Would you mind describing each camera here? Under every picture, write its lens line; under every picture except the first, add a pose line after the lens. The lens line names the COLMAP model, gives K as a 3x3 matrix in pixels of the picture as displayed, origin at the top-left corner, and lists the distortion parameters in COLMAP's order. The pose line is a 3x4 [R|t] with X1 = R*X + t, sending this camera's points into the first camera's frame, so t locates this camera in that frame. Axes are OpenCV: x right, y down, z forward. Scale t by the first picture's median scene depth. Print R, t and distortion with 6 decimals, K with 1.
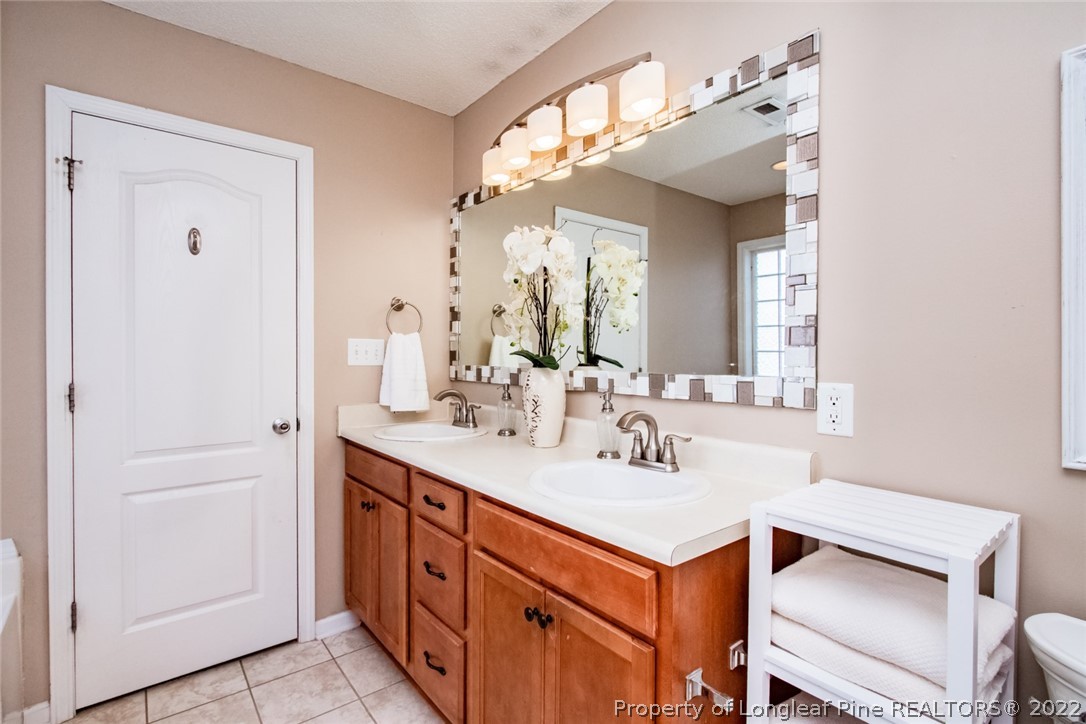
lens RADIAL K [[632.9, 0, 543.0], [0, 632.9, 362.0], [0, 0, 1]] dist [0.001249, 0.000129]
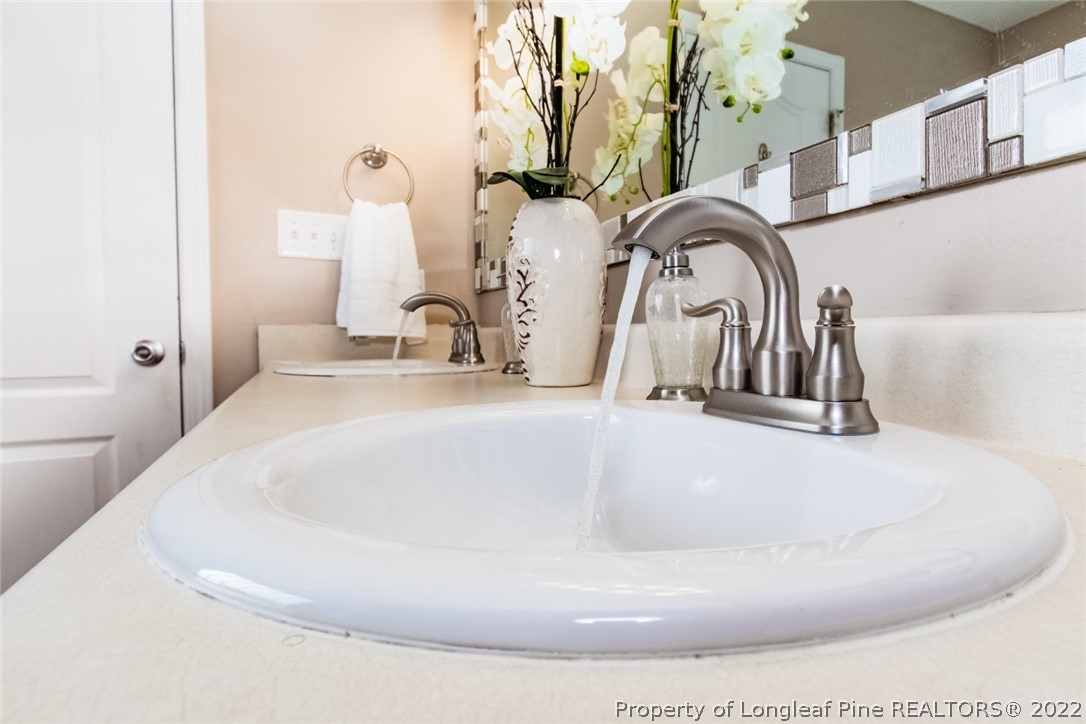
lens RADIAL K [[748.3, 0, 543.0], [0, 748.3, 362.0], [0, 0, 1]] dist [-0.001186, 0.003309]
pose [[0.973307, 0.009589, -0.229305, 0.112051], [-0.000937, 0.999285, 0.037809, 0.098087], [0.229504, -0.036585, 0.972620, 0.494704]]
